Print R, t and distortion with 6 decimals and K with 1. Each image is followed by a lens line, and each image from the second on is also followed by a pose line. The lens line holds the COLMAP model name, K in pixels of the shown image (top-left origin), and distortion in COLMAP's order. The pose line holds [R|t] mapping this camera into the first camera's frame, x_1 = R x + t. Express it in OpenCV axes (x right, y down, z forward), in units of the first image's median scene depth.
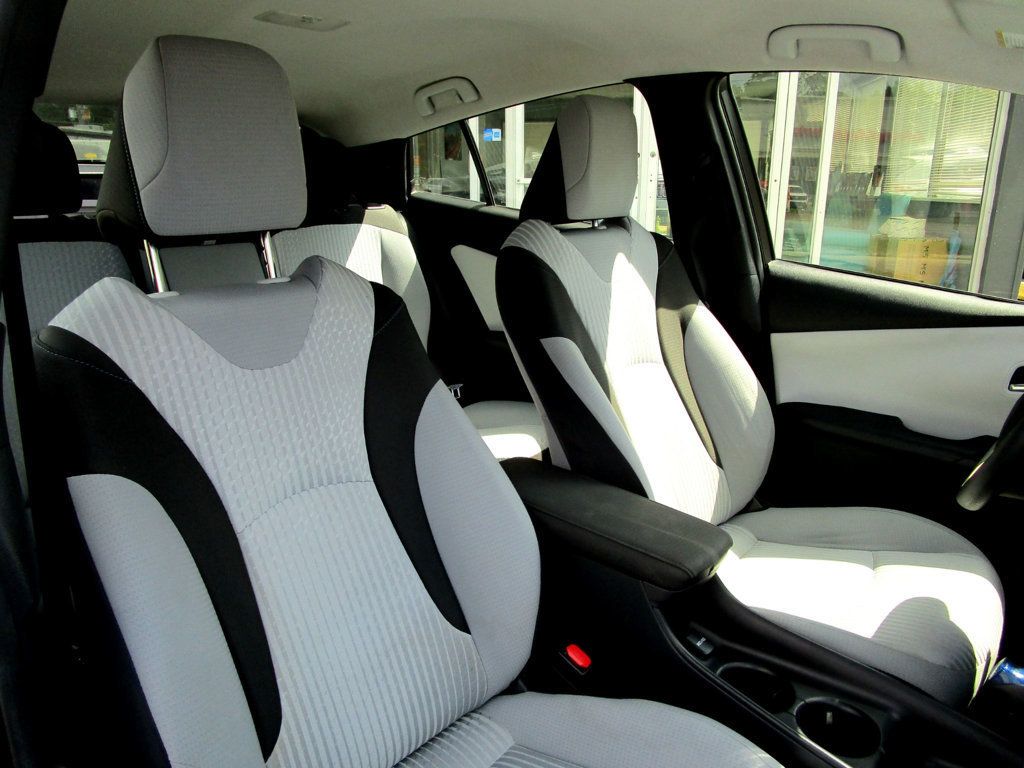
lens RADIAL K [[733.7, 0, 510.6], [0, 733.7, 380.4], [0, 0, 1]] dist [-0.032945, 0.014495]
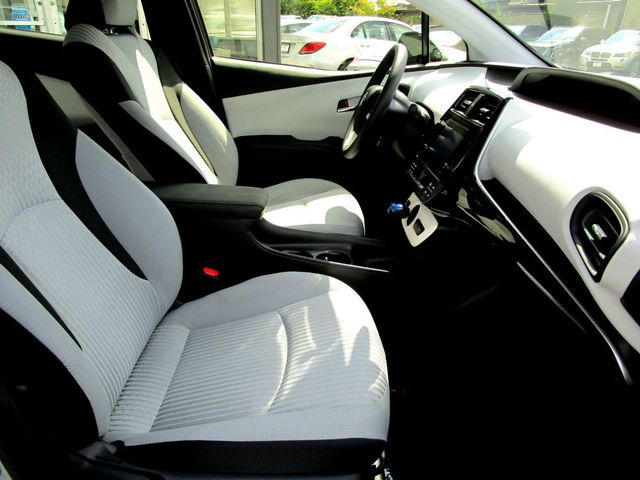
lens RADIAL K [[458.6, 0, 320.9], [0, 458.6, 243.8], [0, 0, 1]] dist [-0.032945, 0.014495]
pose [[0.736031, -0.268427, 0.621455, -0.263628], [0.163725, 0.961357, 0.221331, 0.072043], [-0.656851, -0.061158, 0.751536, -0.014232]]
